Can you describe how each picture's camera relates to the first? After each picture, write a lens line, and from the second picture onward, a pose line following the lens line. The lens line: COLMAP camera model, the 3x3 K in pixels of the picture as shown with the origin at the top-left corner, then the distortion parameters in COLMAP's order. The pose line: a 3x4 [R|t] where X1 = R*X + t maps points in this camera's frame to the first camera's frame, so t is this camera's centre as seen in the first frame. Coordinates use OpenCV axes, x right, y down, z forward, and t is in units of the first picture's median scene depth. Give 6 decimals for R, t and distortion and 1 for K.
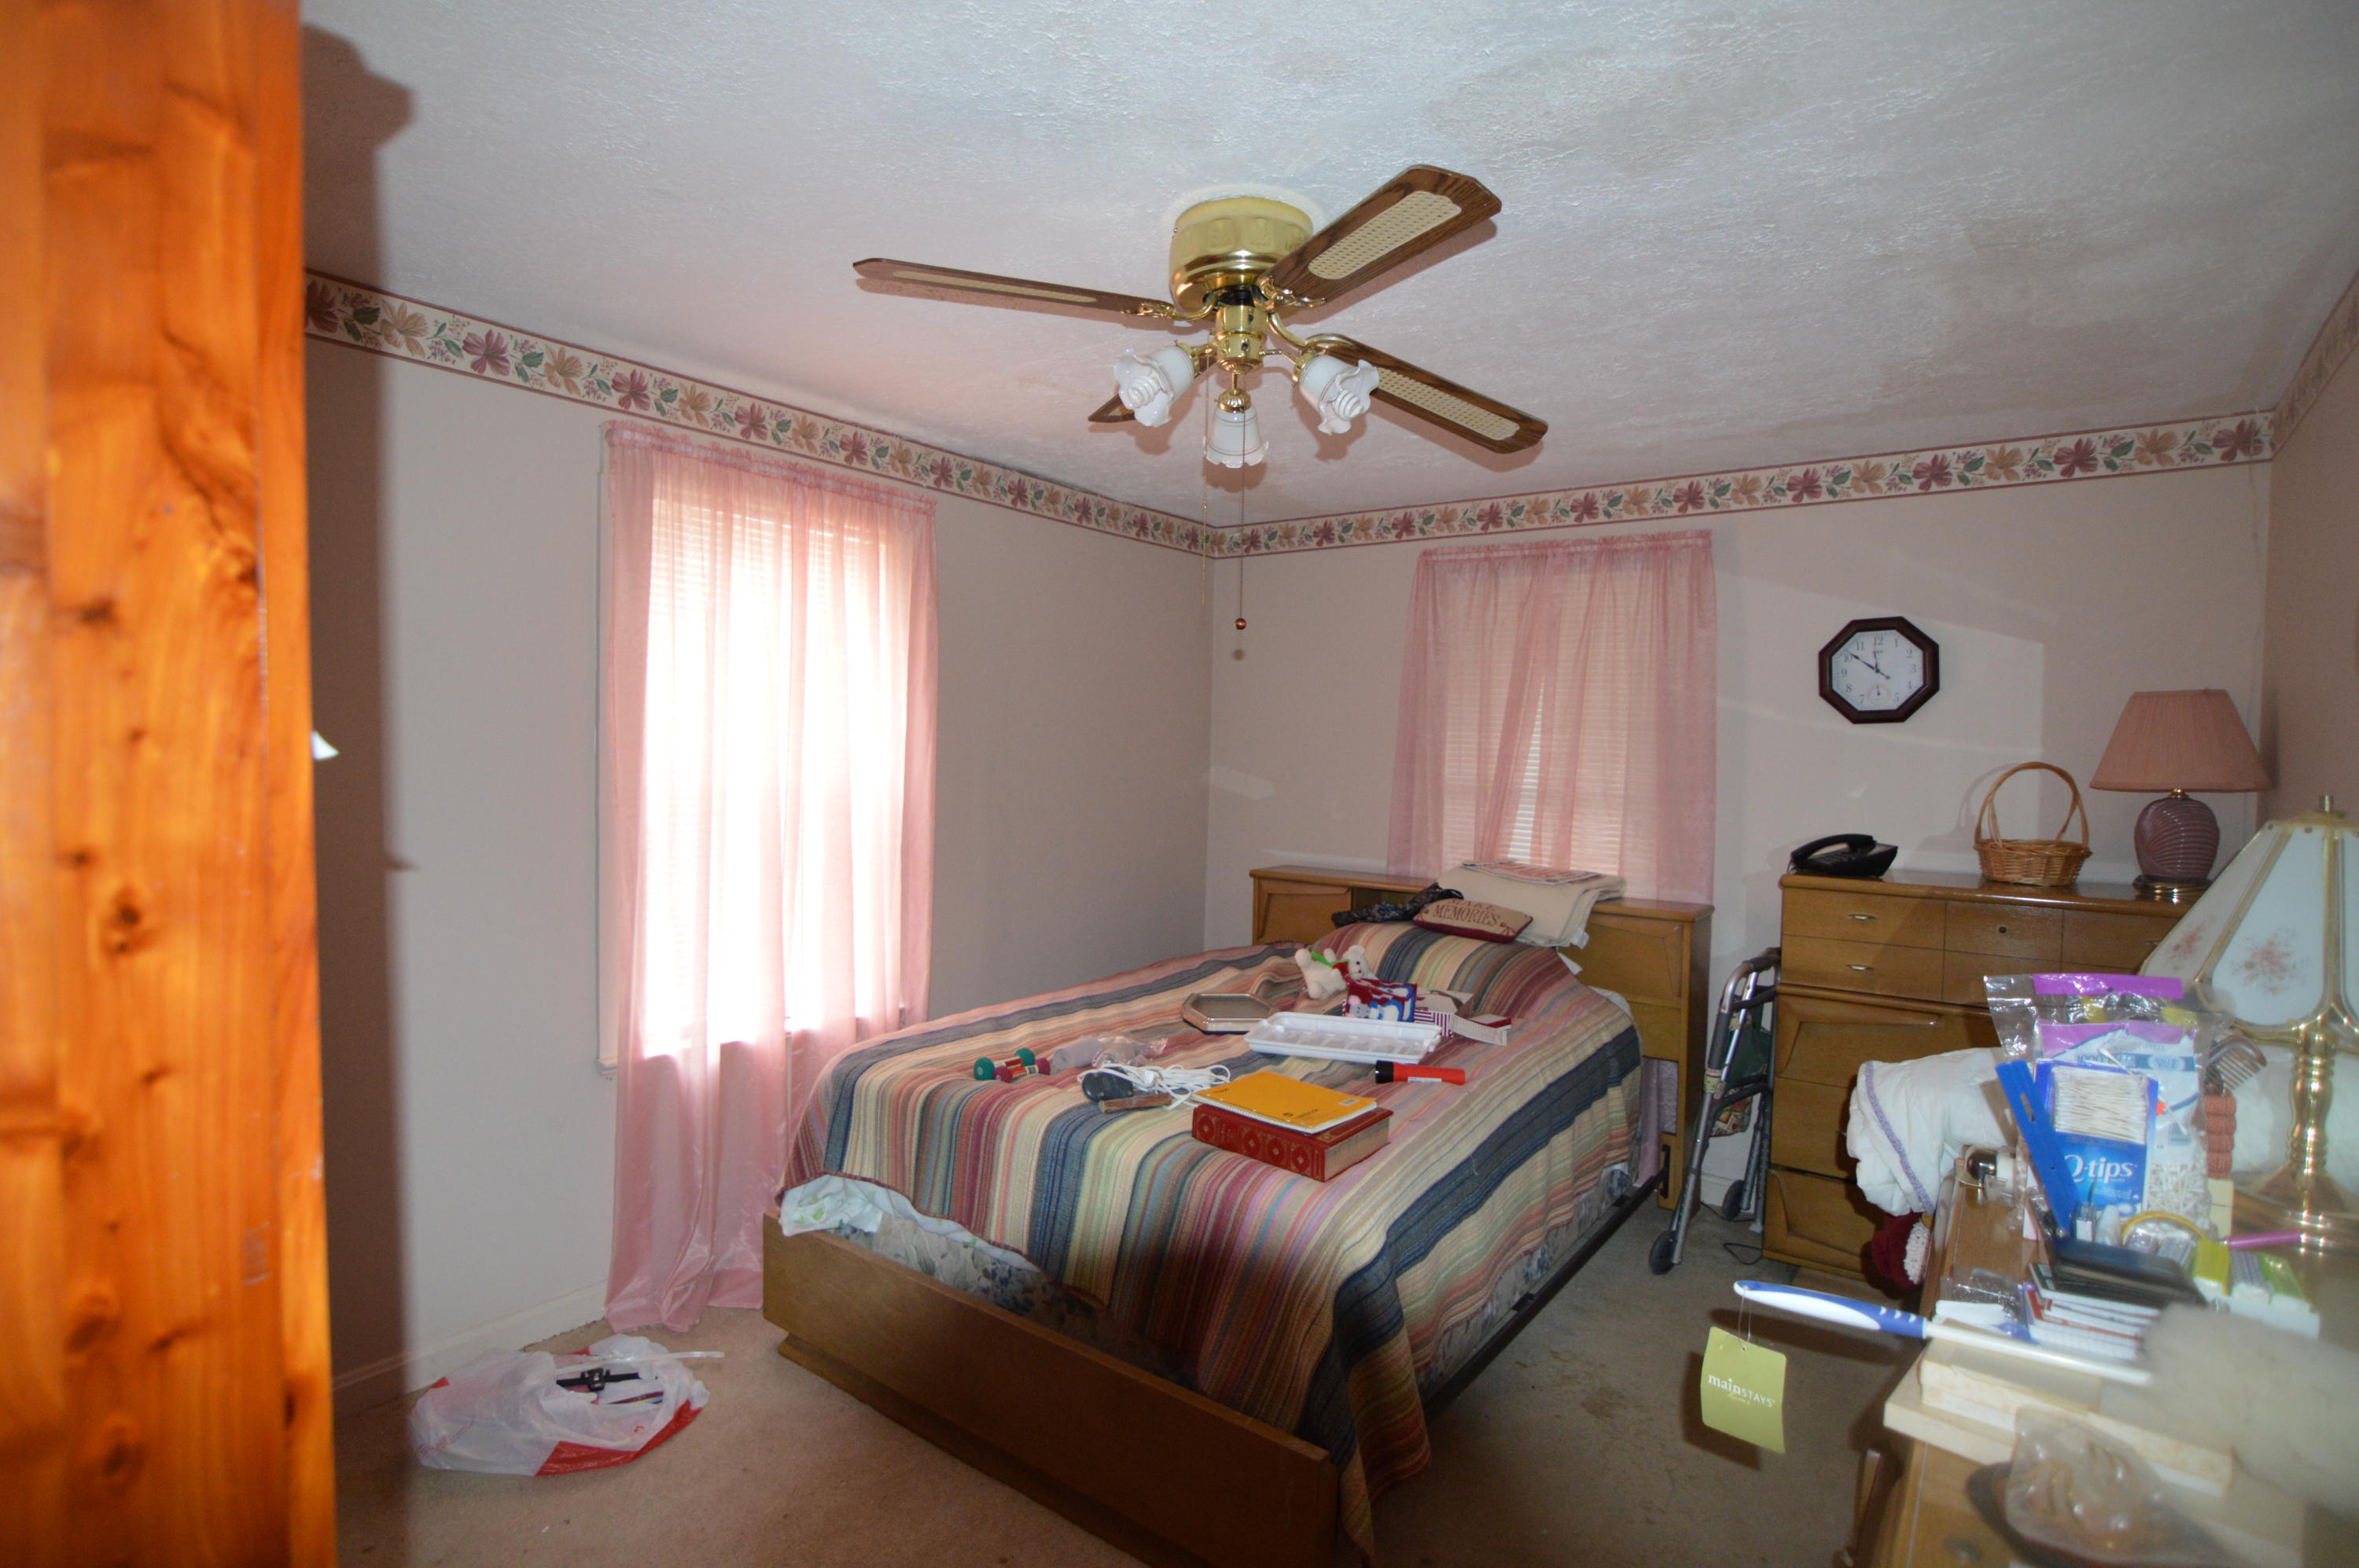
lens RADIAL K [[1169.2, 0, 1173.9], [0, 1169.2, 776.3], [0, 0, 1]] dist [-0.031134, 0.008387]
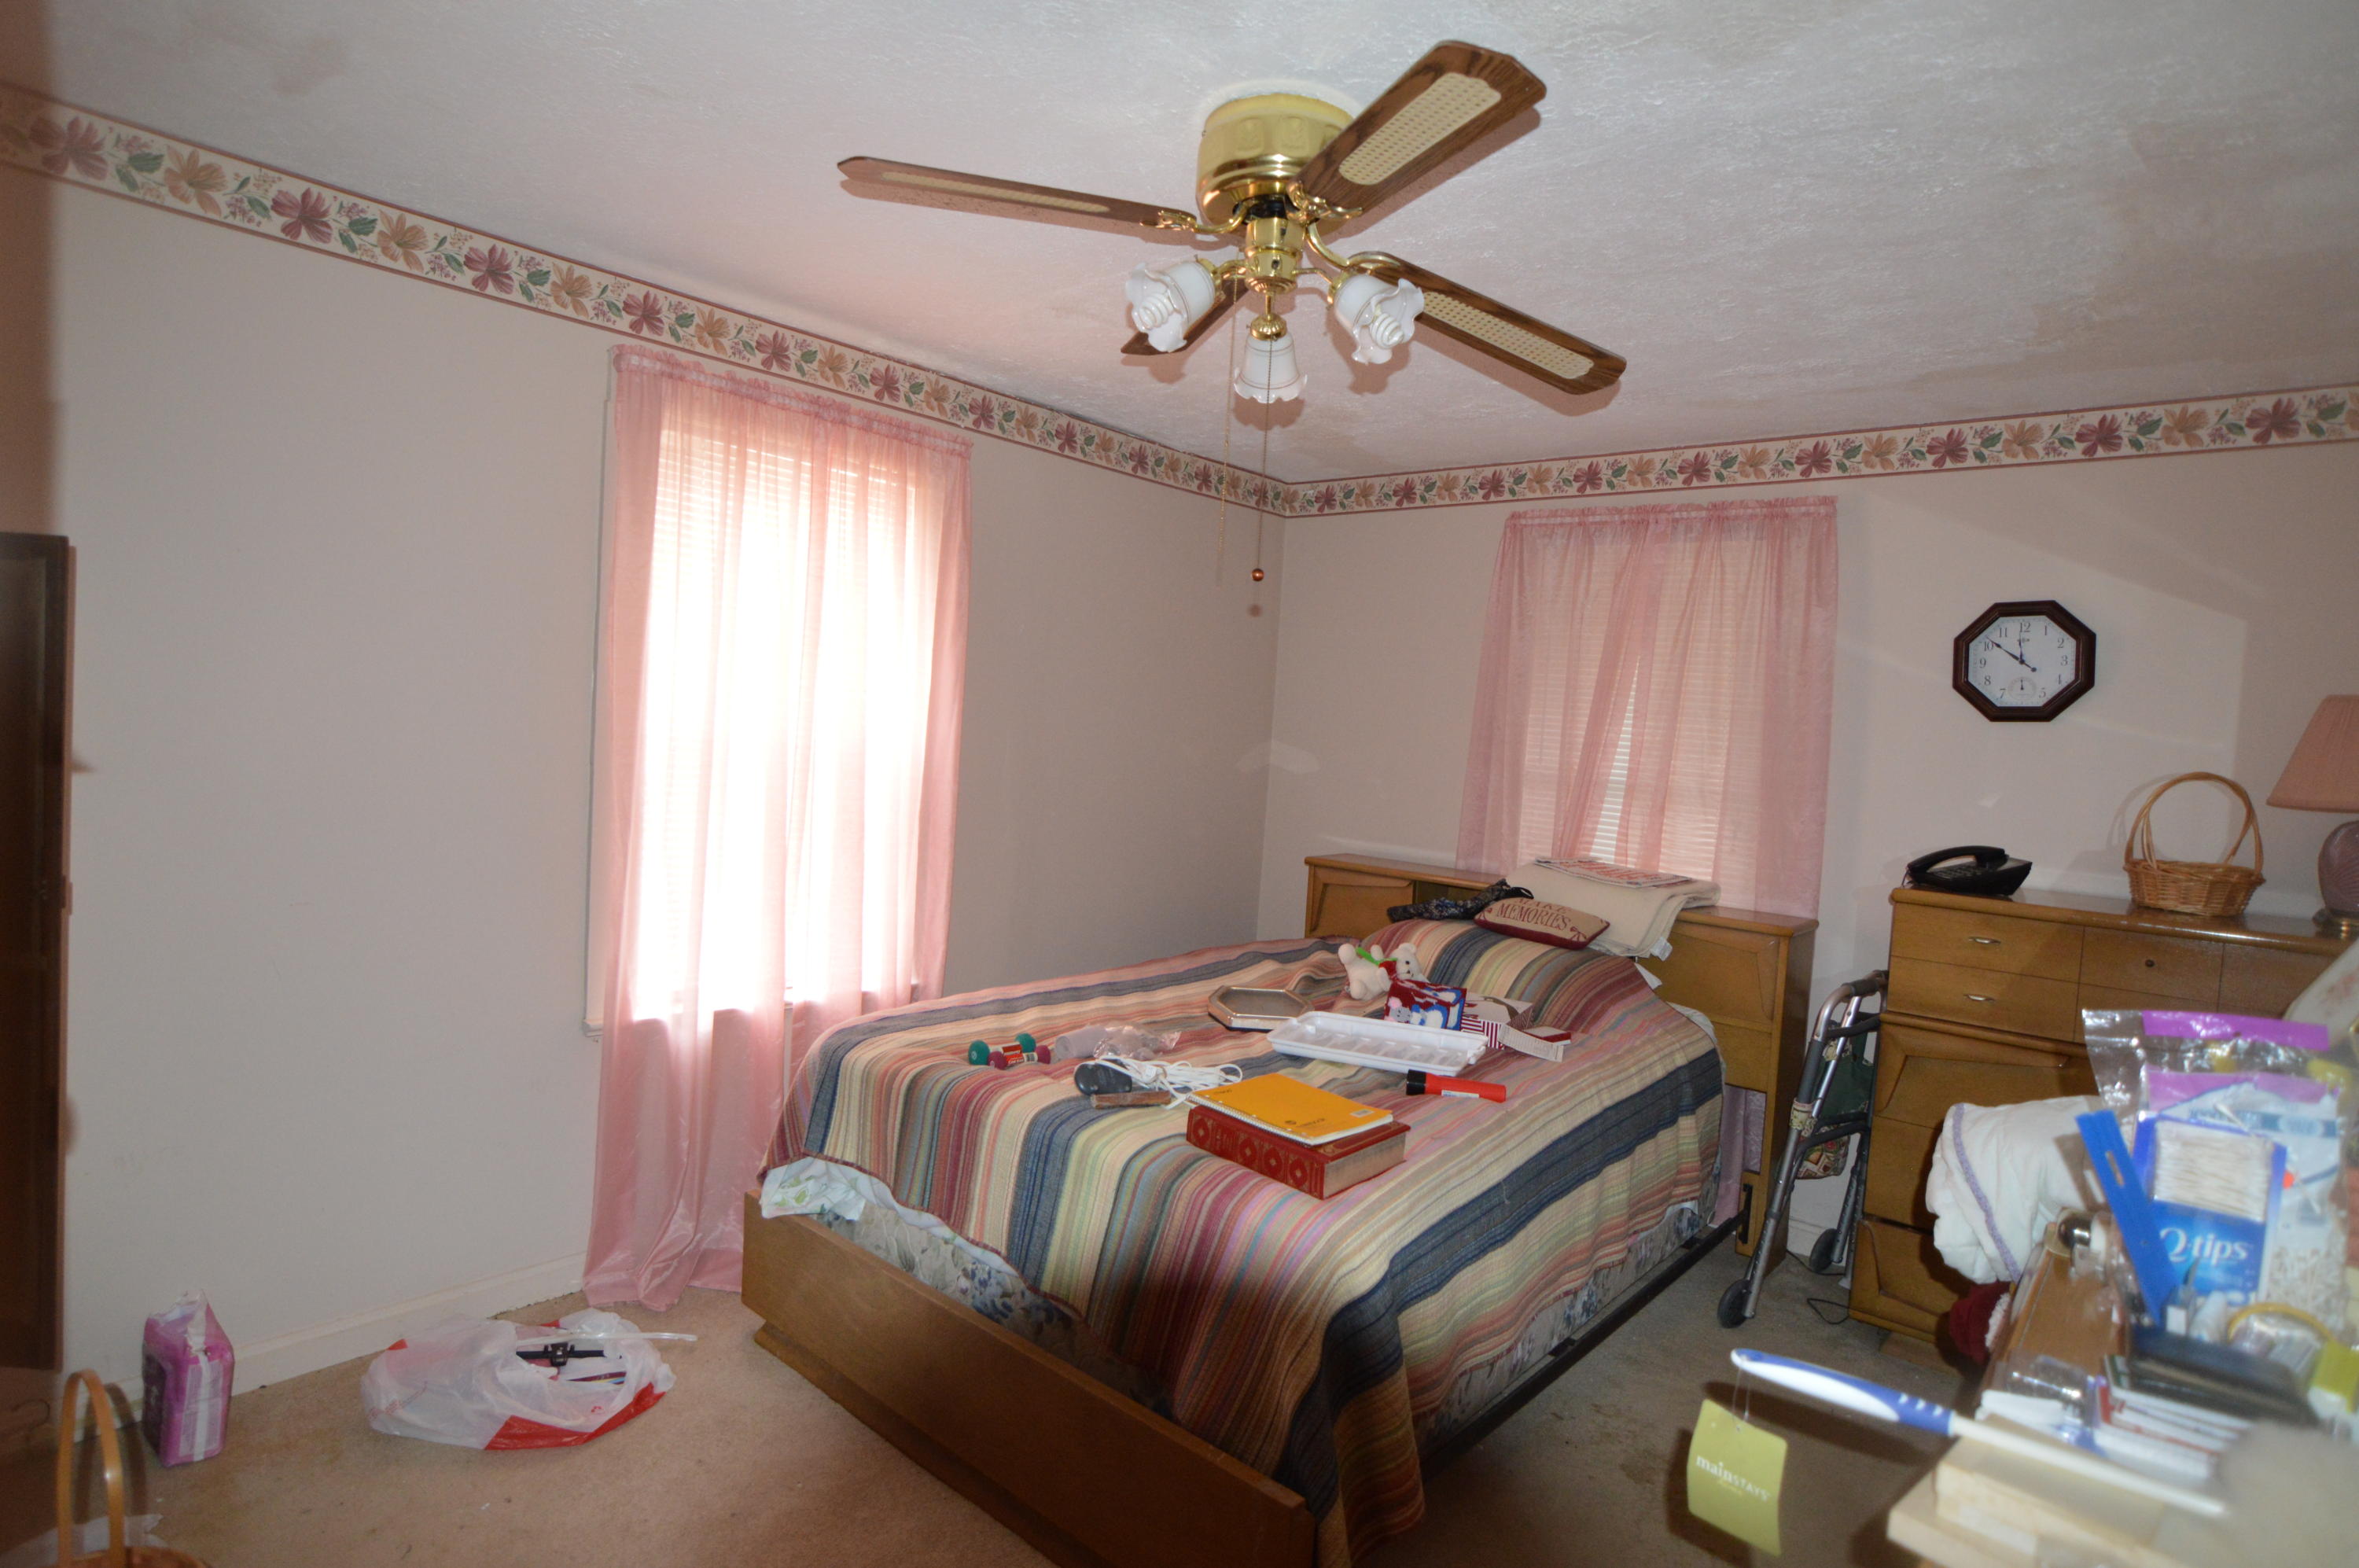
lens RADIAL K [[1241.1, 0, 1176.1], [0, 1241.1, 776.8], [0, 0, 1]] dist [-0.032743, 0.009420]
pose [[0.996246, 0.042471, -0.075436, 0.056580], [-0.041331, 0.999007, 0.016612, 0.008651], [0.076067, -0.013432, 0.997012, 0.034341]]
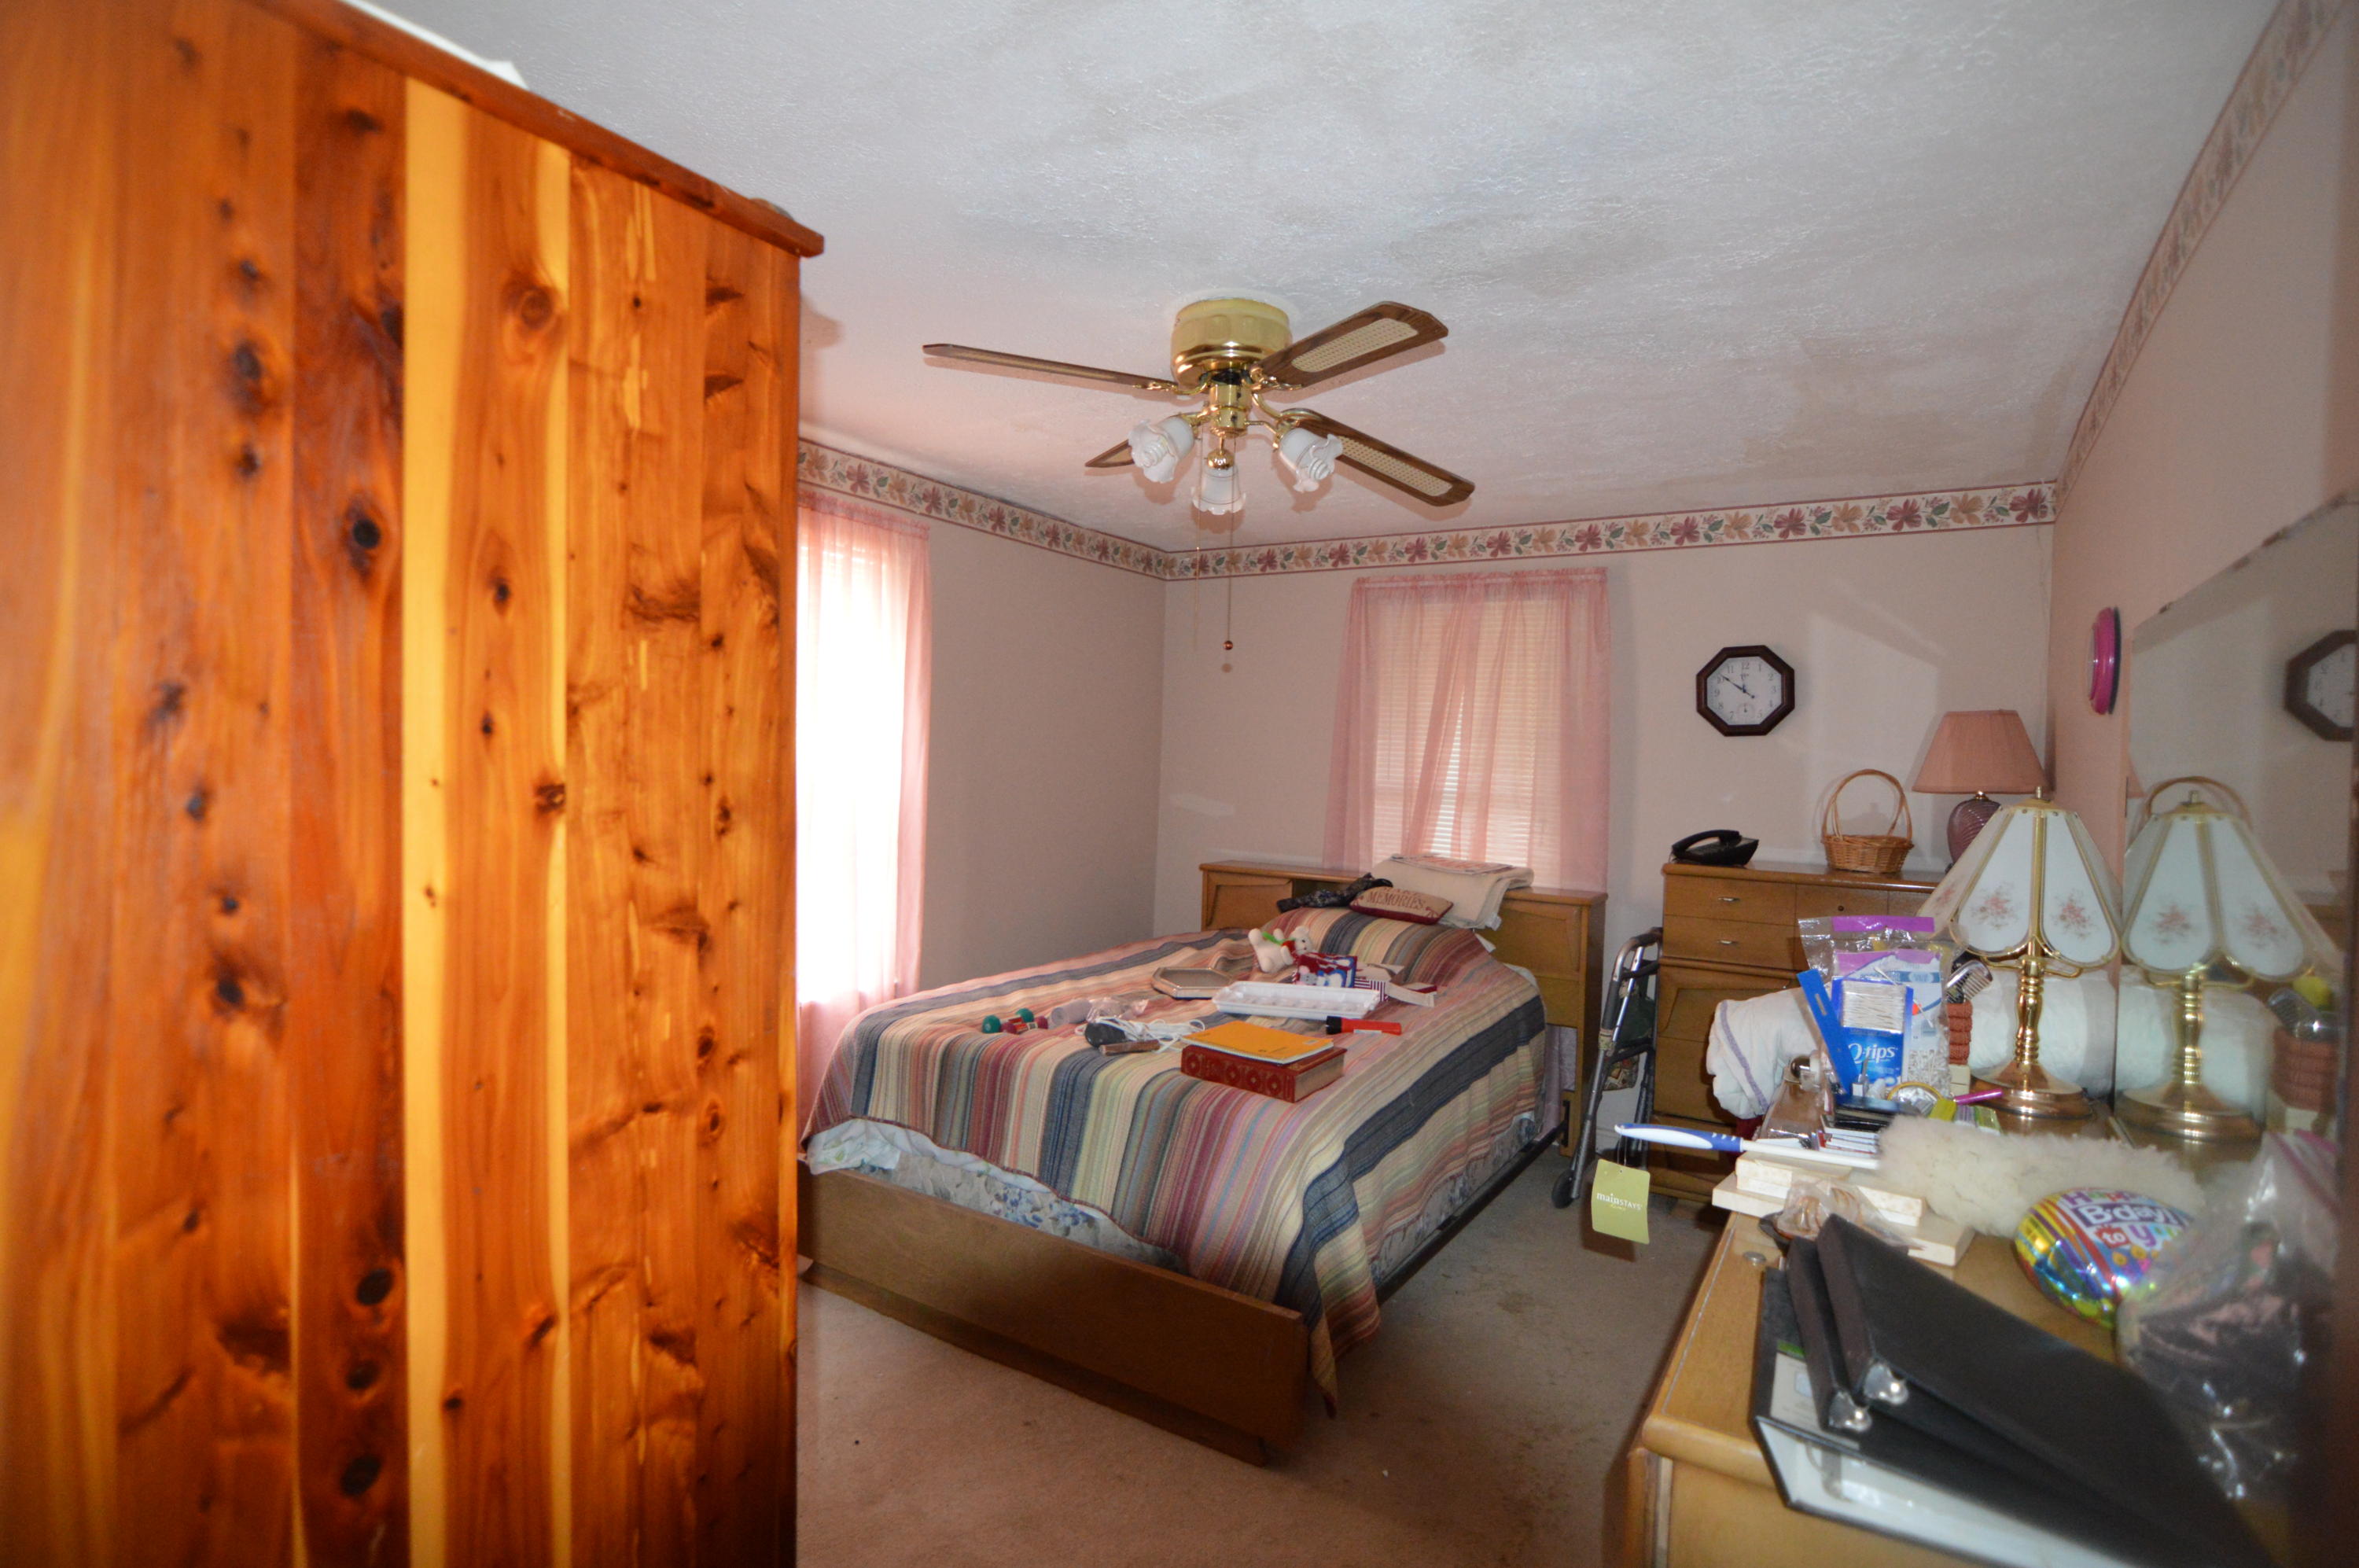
lens RADIAL K [[1169.2, 0, 1173.9], [0, 1169.2, 776.3], [0, 0, 1]] dist [-0.031134, 0.008387]
pose [[0.997193, 0.008728, 0.074365, -0.068725], [-0.007974, 0.999914, -0.010425, 0.014998], [-0.074450, 0.009803, 0.997177, -0.162084]]
